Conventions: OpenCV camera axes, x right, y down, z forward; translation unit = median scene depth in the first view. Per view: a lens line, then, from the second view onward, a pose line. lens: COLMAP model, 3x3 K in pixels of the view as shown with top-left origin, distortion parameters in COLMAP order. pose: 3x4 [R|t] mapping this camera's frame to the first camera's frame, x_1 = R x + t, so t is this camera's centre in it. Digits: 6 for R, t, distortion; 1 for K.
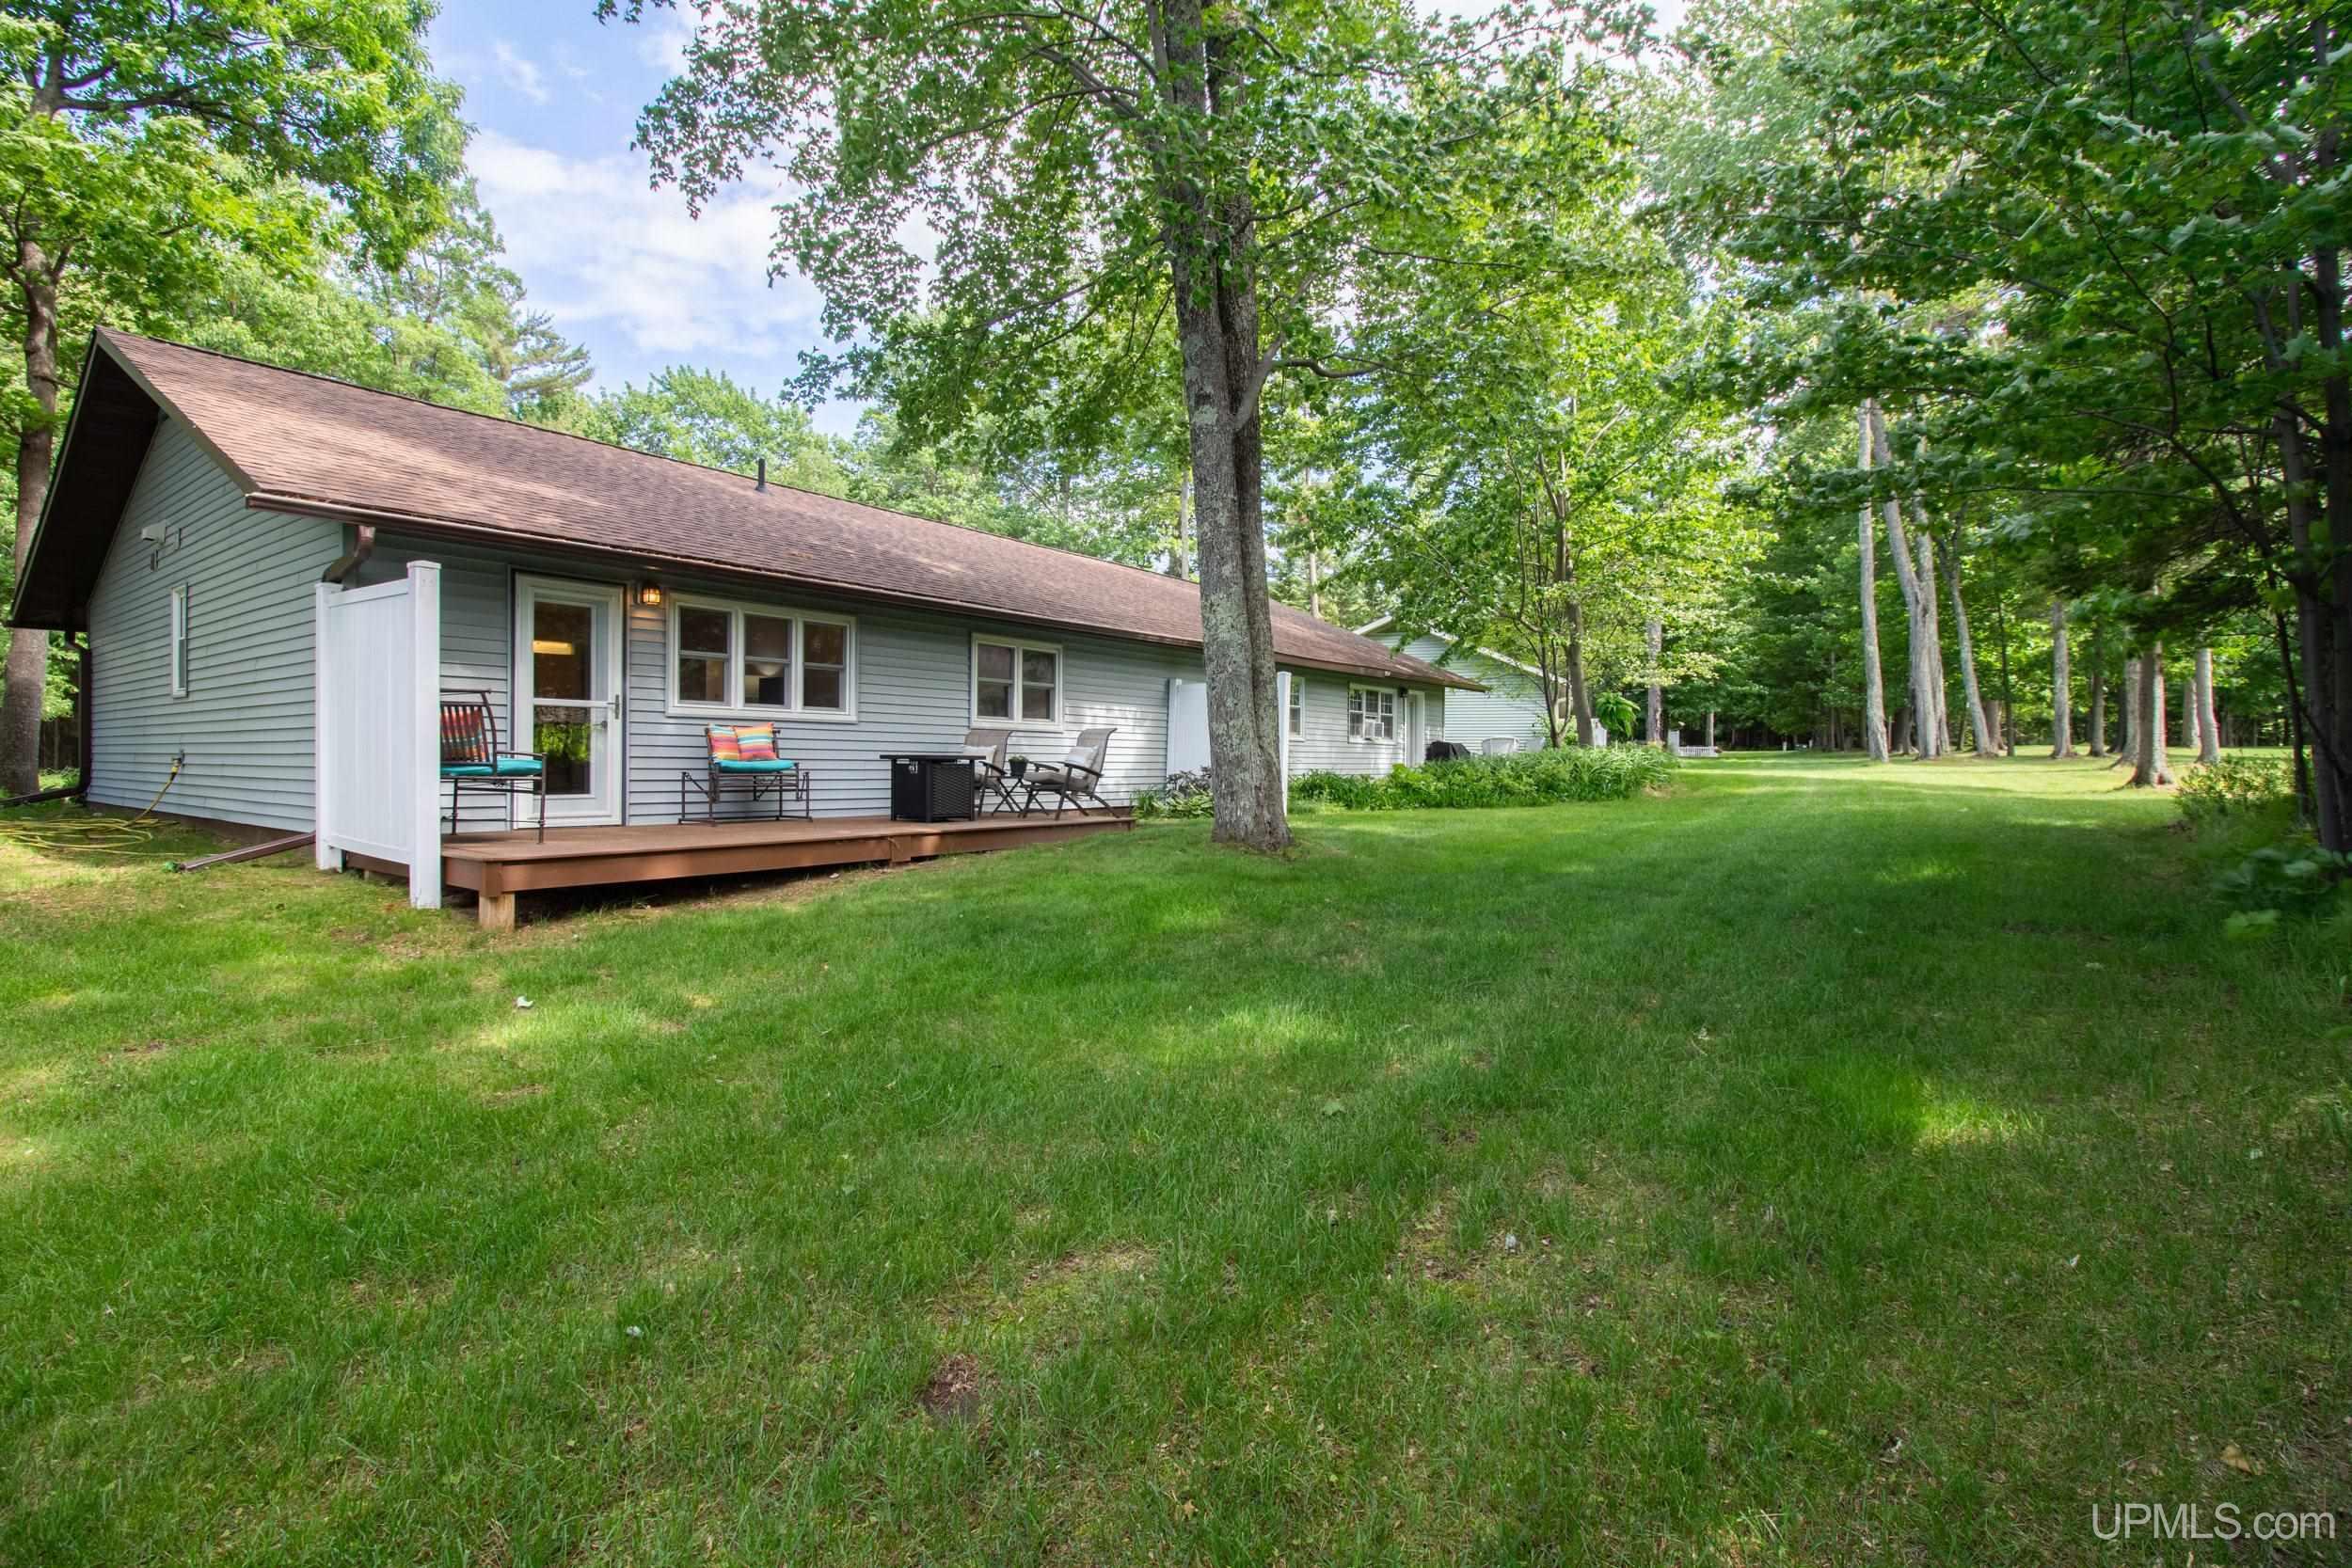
lens RADIAL K [[1081.5, 0, 1184.3], [0, 1081.5, 771.3], [0, 0, 1]] dist [0.000624, 0.000016]
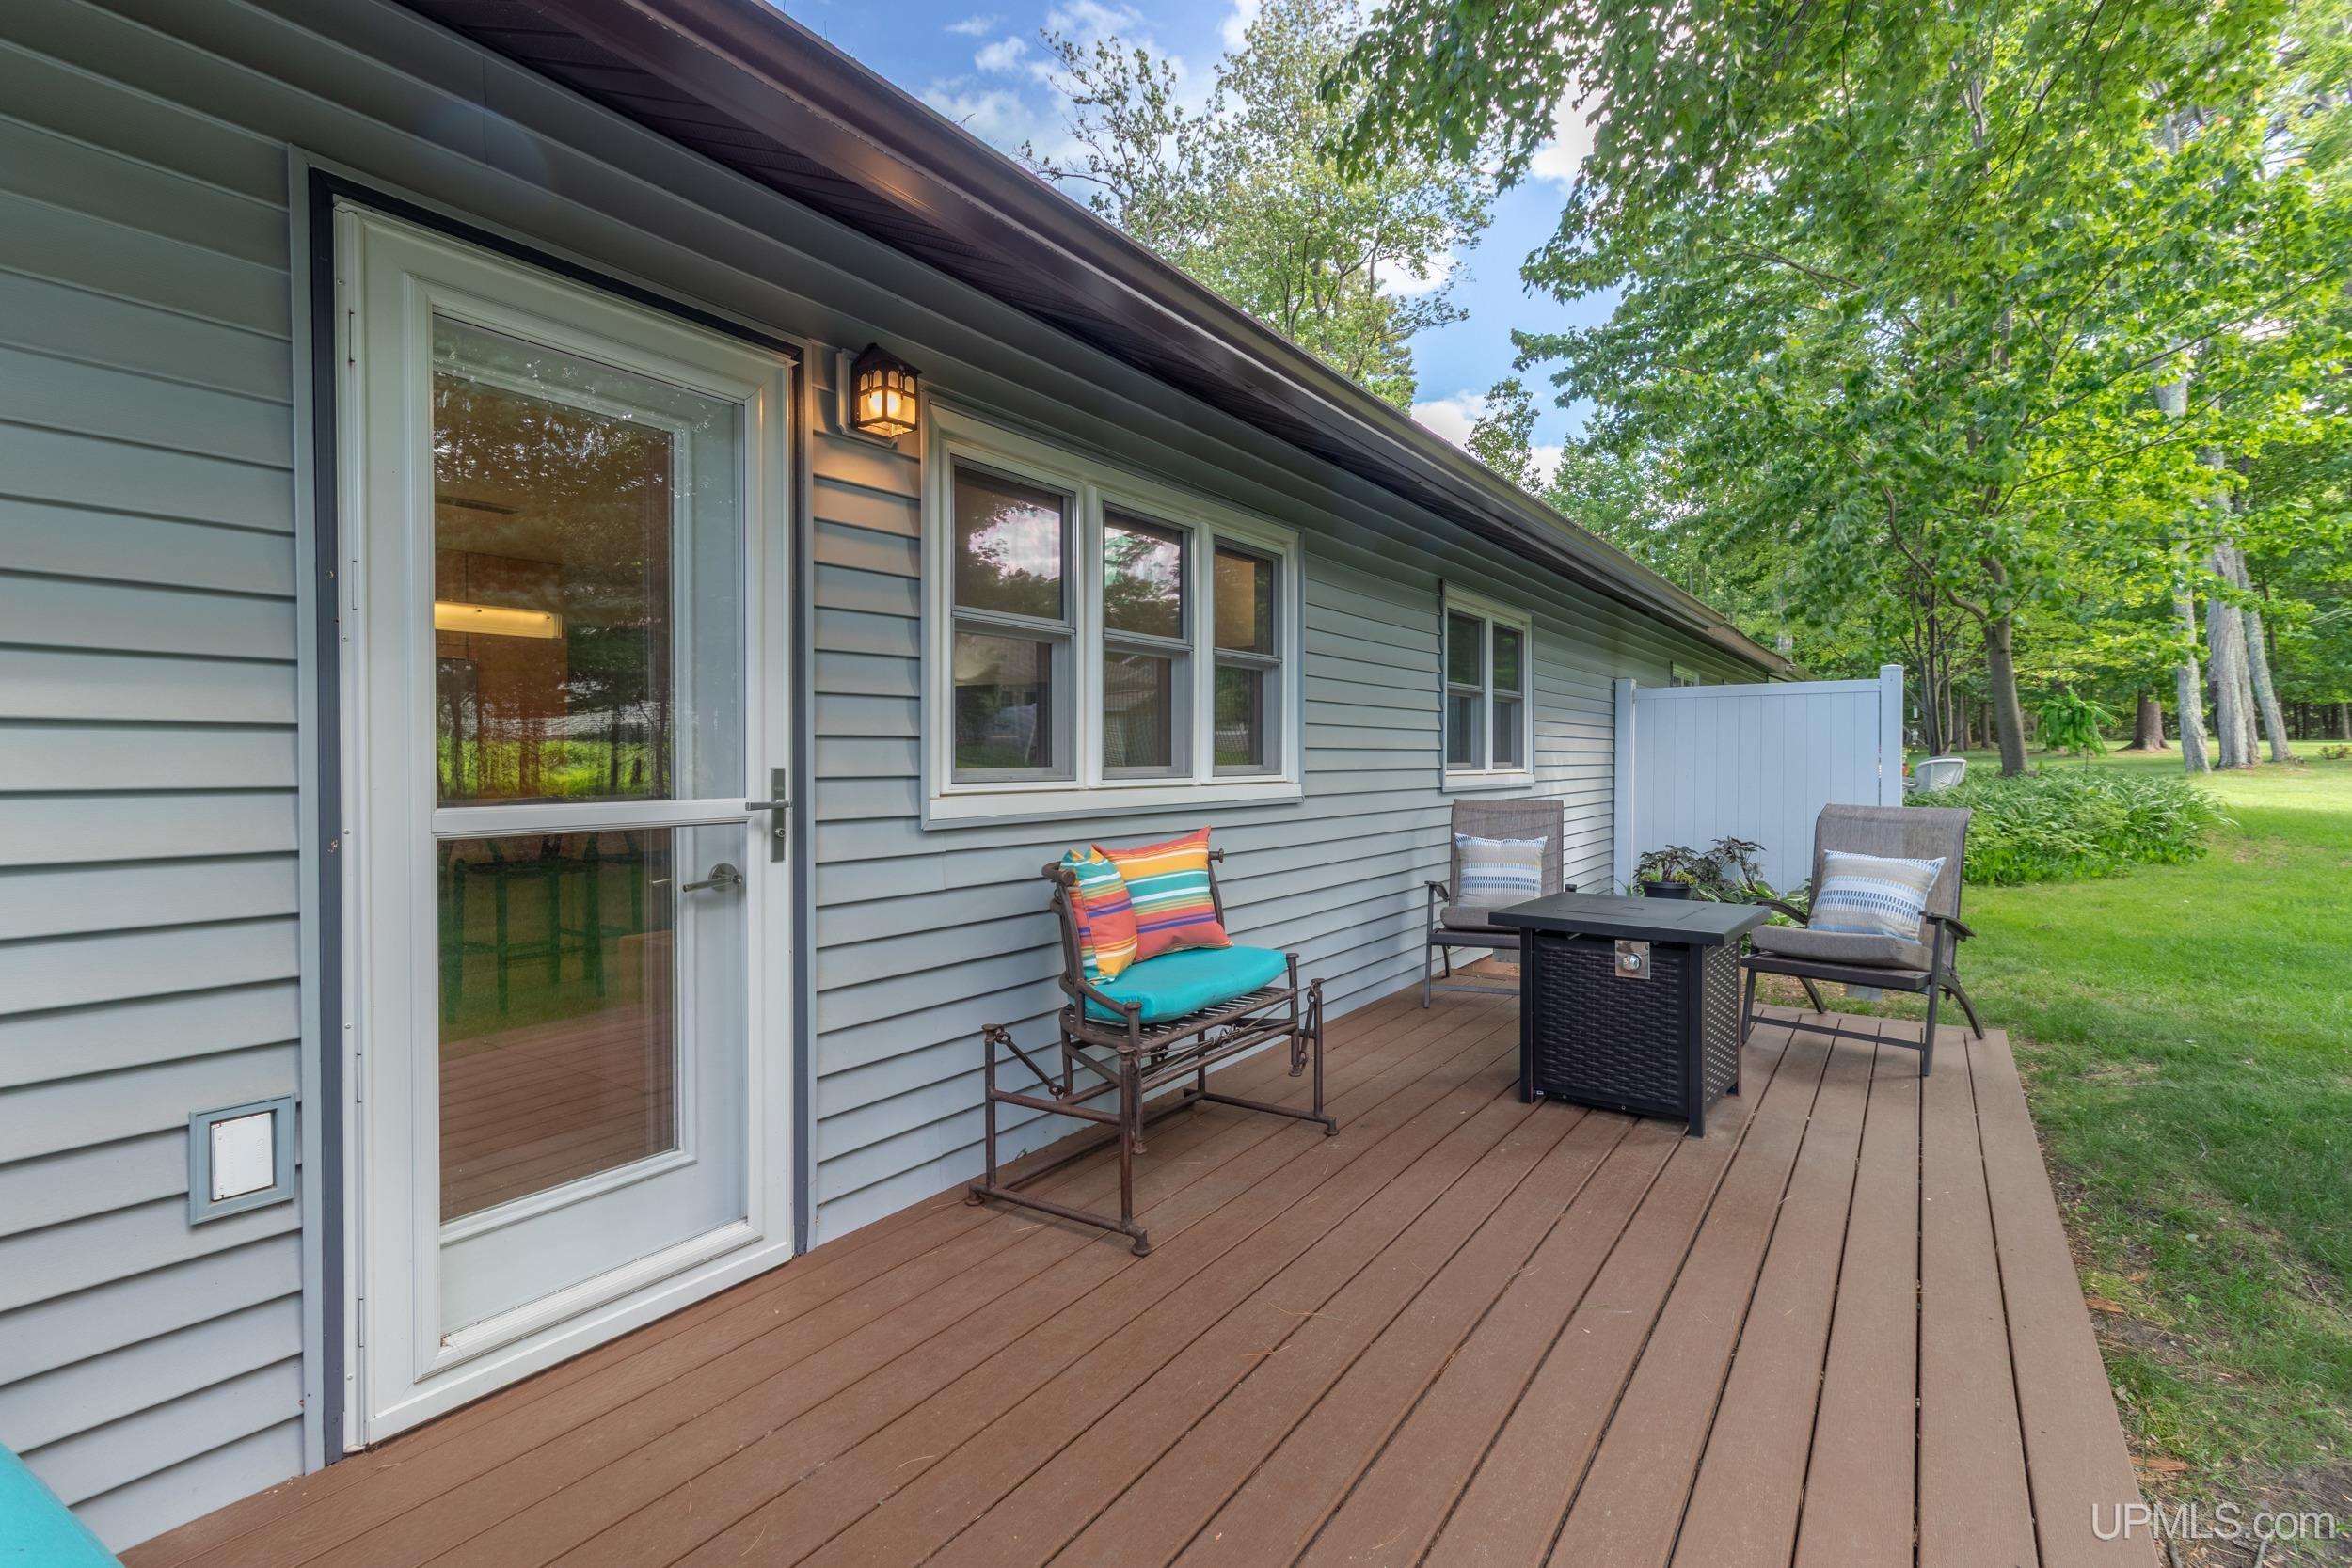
lens RADIAL K [[1081.5, 0, 1168.9], [0, 1081.5, 777.7], [0, 0, 1]] dist [0.000624, 0.000016]
pose [[0.998991, -0.008713, 0.044055, -0.425782], [0.008021, 0.999842, 0.015859, -0.069496], [-0.044186, -0.015490, 0.998903, 0.708127]]
